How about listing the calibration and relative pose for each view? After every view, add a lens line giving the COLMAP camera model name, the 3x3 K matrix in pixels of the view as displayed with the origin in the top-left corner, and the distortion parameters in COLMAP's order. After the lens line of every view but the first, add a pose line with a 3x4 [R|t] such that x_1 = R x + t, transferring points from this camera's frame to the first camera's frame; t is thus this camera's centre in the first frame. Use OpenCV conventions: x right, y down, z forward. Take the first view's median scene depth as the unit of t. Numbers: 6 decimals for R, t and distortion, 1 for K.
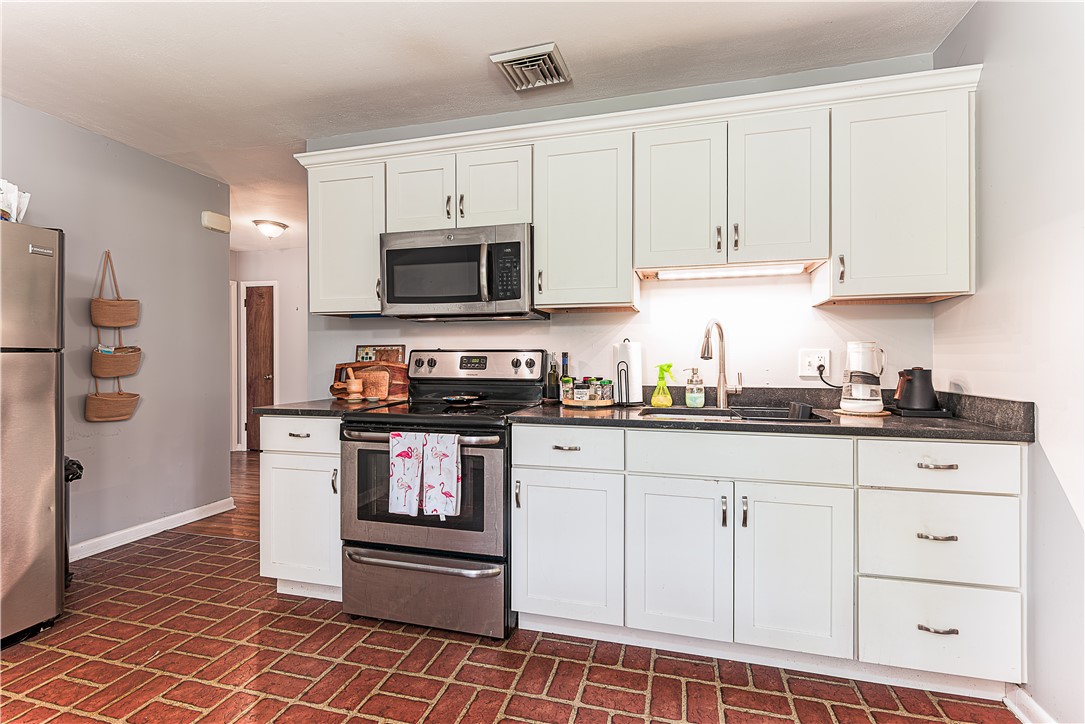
lens RADIAL K [[502.4, 0, 540.0], [0, 502.4, 360.5], [0, 0, 1]] dist [0.001151, -0.000279]
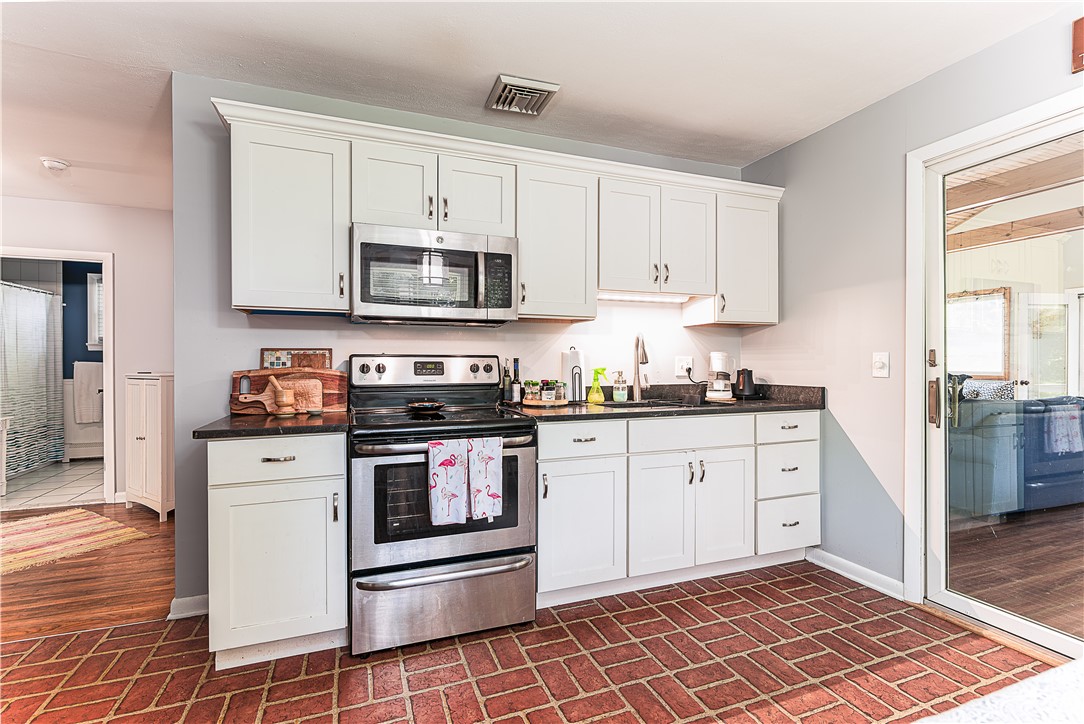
lens RADIAL K [[512.8, 0, 541.9], [0, 512.8, 366.0], [0, 0, 1]] dist [0.001116, -0.000303]
pose [[0.800688, -0.005247, 0.599058, -0.647384], [0.004732, 0.999986, 0.002434, -0.001575], [-0.599063, 0.000886, 0.800702, 0.087653]]
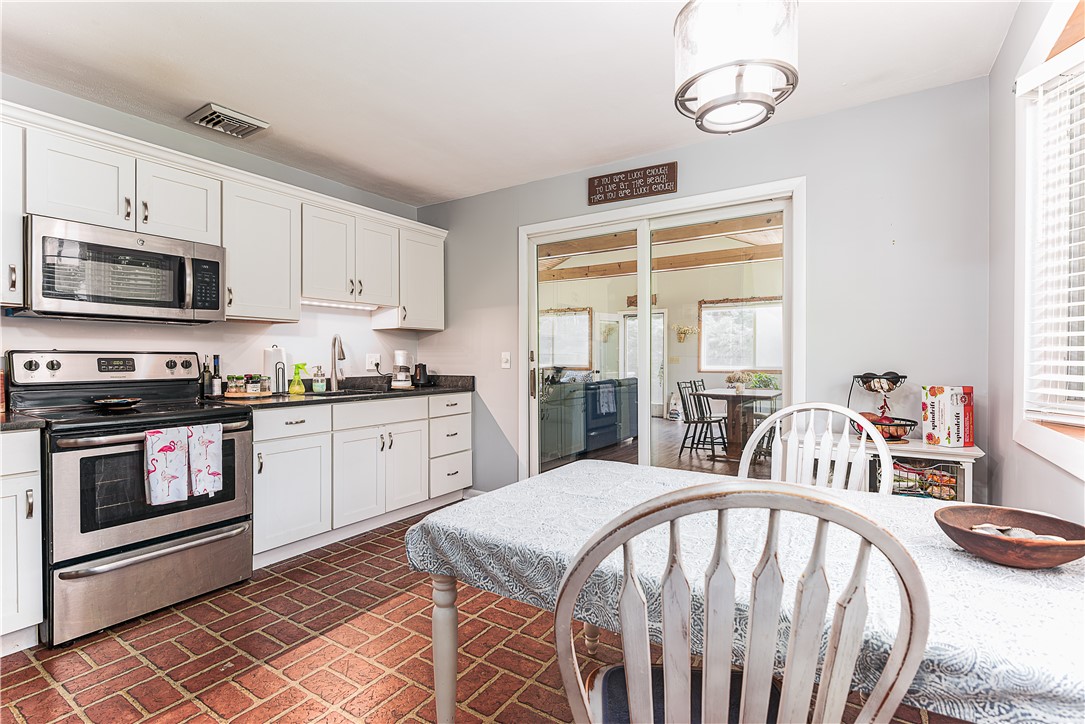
lens RADIAL K [[509.9, 0, 561.2], [0, 509.9, 361.7], [0, 0, 1]] dist [0.002685, -0.000589]
pose [[0.273627, -0.007576, 0.961806, -0.992200], [0.005914, 0.999963, 0.006194, -0.002868], [-0.961818, 0.003993, 0.273662, -0.112204]]
